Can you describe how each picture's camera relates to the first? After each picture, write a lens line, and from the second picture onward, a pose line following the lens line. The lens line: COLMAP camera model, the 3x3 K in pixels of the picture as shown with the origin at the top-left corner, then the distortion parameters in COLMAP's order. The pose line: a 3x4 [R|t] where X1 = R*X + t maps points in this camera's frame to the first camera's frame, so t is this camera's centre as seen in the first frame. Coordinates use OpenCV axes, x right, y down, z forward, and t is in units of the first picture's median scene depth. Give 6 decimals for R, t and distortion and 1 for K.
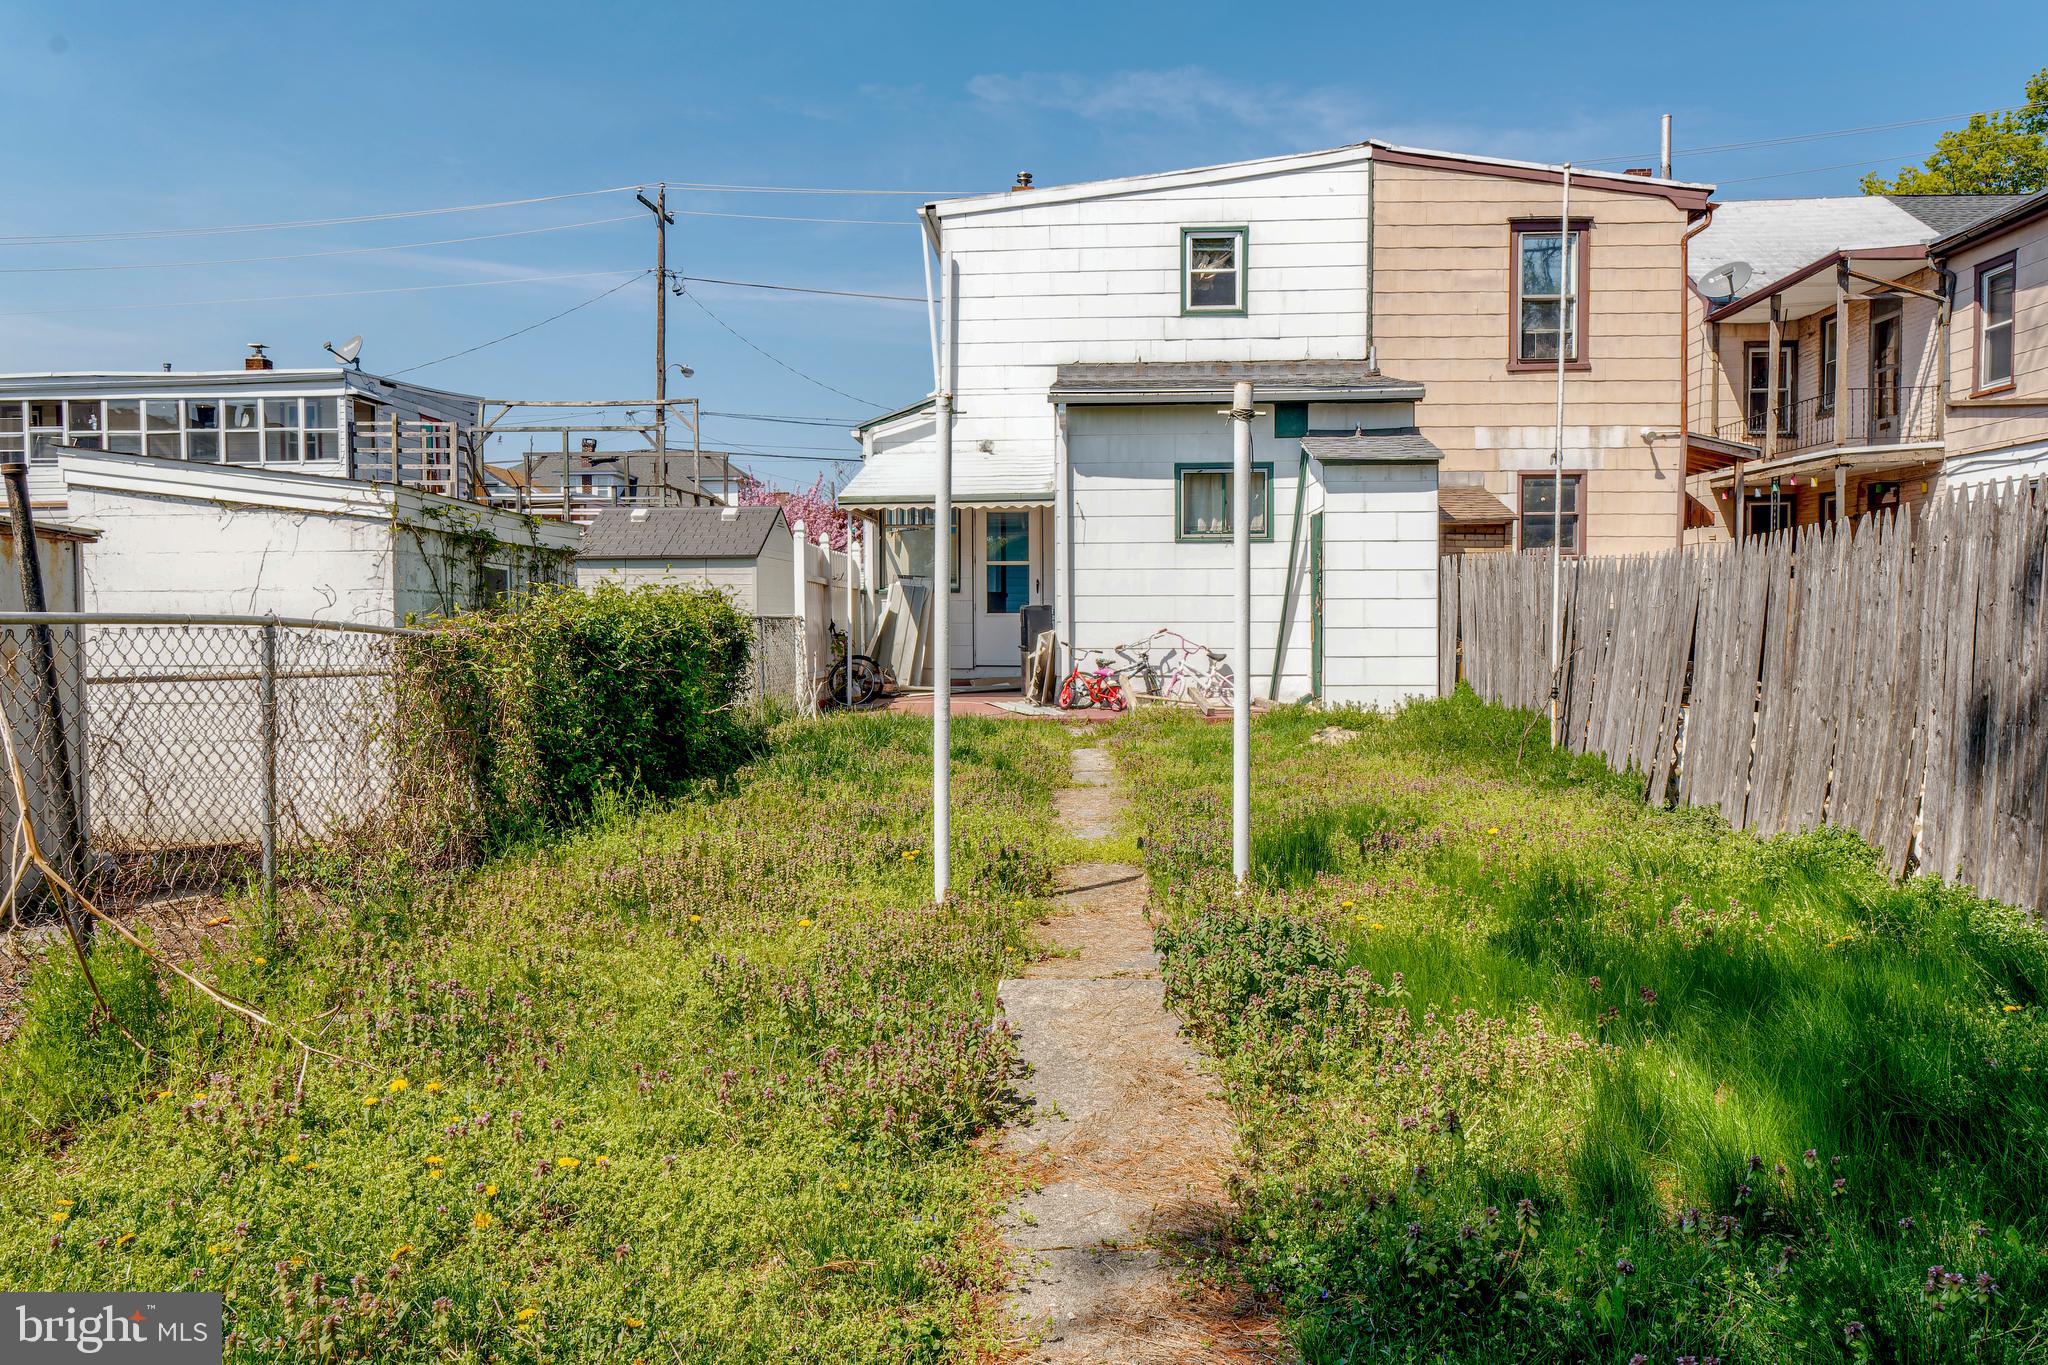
lens RADIAL K [[1416.5, 0, 1024.0], [0, 1416.5, 682.5], [0, 0, 1]] dist [0.002395, 0.003421]
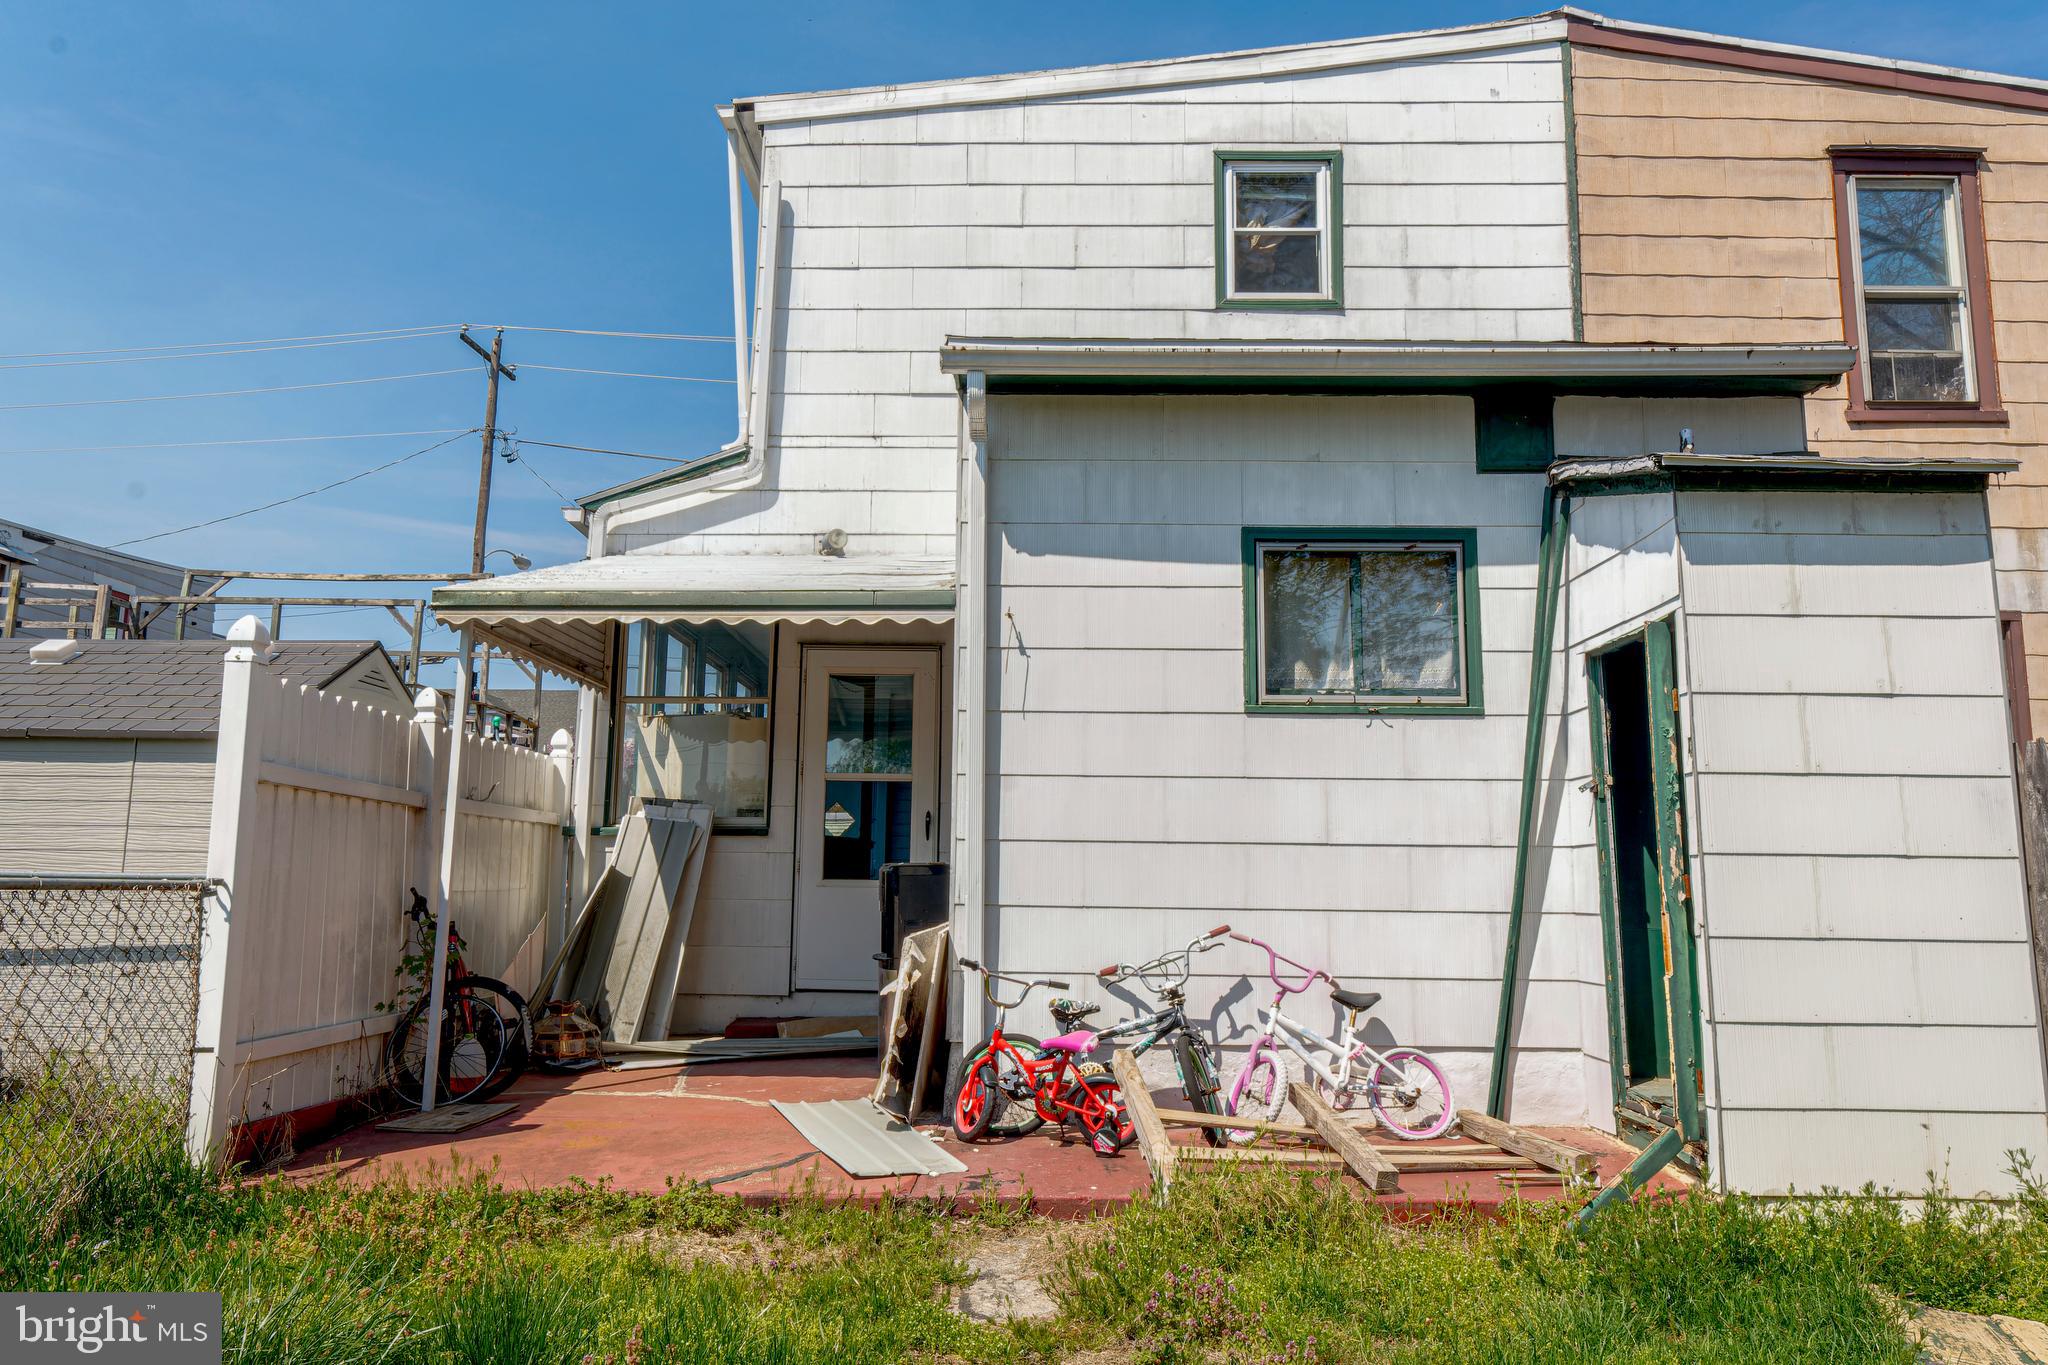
lens RADIAL K [[1416.5, 0, 1024.0], [0, 1416.5, 682.5], [0, 0, 1]] dist [0.002395, 0.003421]
pose [[0.999005, 0.020899, 0.039397, 0.022892], [-0.013198, 0.982374, -0.186462, -0.026439], [-0.042599, 0.185756, 0.981672, 0.524569]]
